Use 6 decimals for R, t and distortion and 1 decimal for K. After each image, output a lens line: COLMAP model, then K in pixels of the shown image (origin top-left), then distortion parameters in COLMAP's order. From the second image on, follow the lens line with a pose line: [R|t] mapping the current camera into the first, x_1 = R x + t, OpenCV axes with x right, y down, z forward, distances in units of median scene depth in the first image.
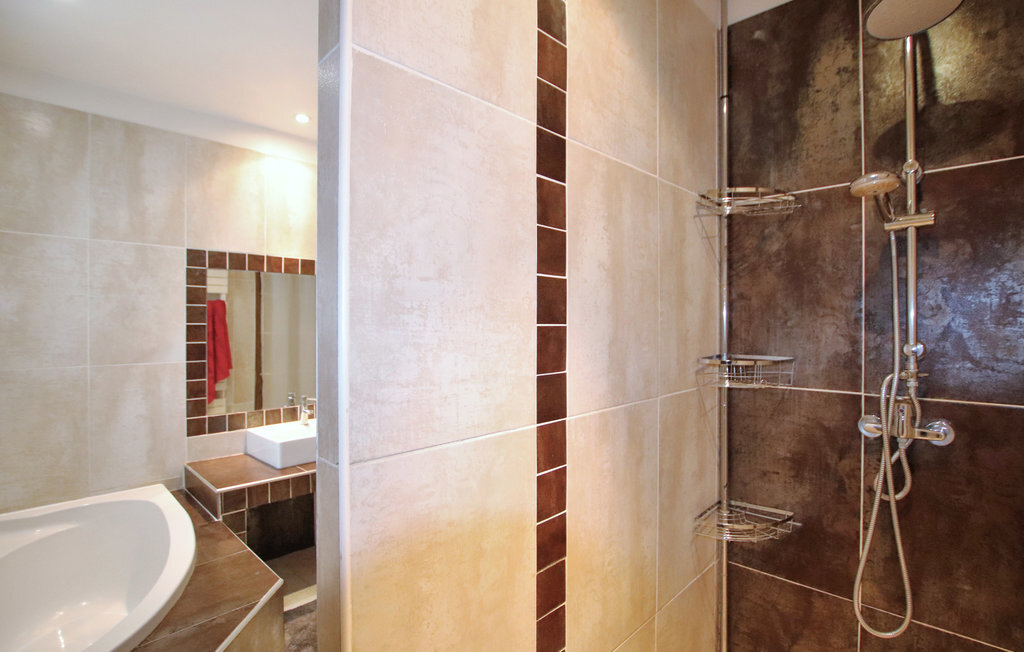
lens RADIAL K [[486.7, 0, 499.4], [0, 486.7, 323.2], [0, 0, 1]] dist [-0.000462, -0.007392]
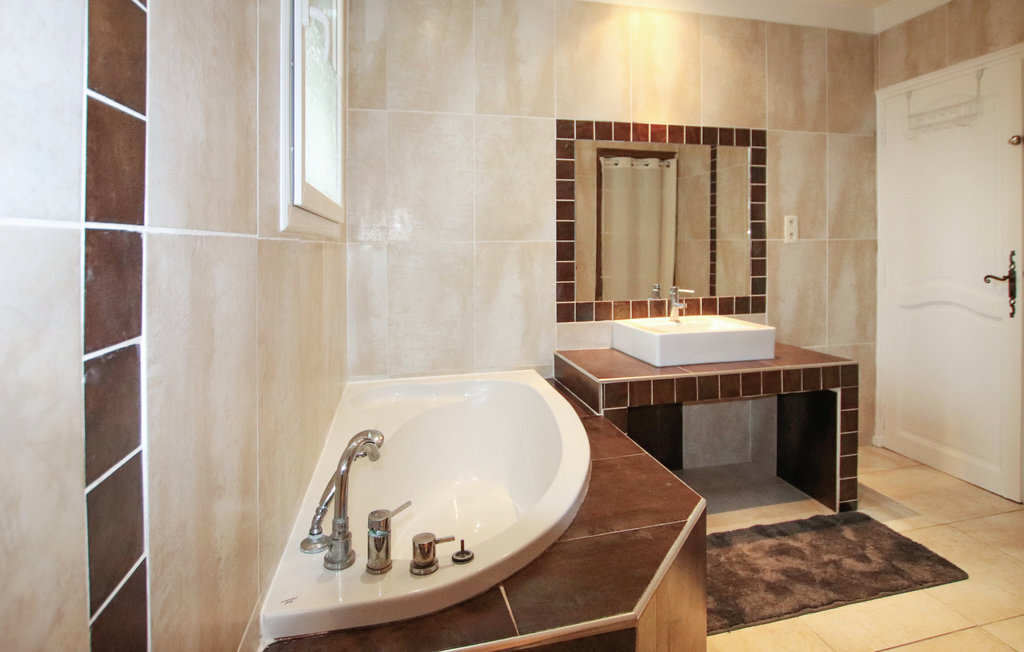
lens RADIAL K [[516.9, 0, 526.4], [0, 516.9, 246.7], [0, 0, 1]] dist [-0.014665, -0.000420]
pose [[0.861568, -0.008236, -0.507576, -0.201089], [0.003906, 0.999946, -0.009595, 0.103504], [0.507627, 0.006284, 0.861554, 0.126218]]
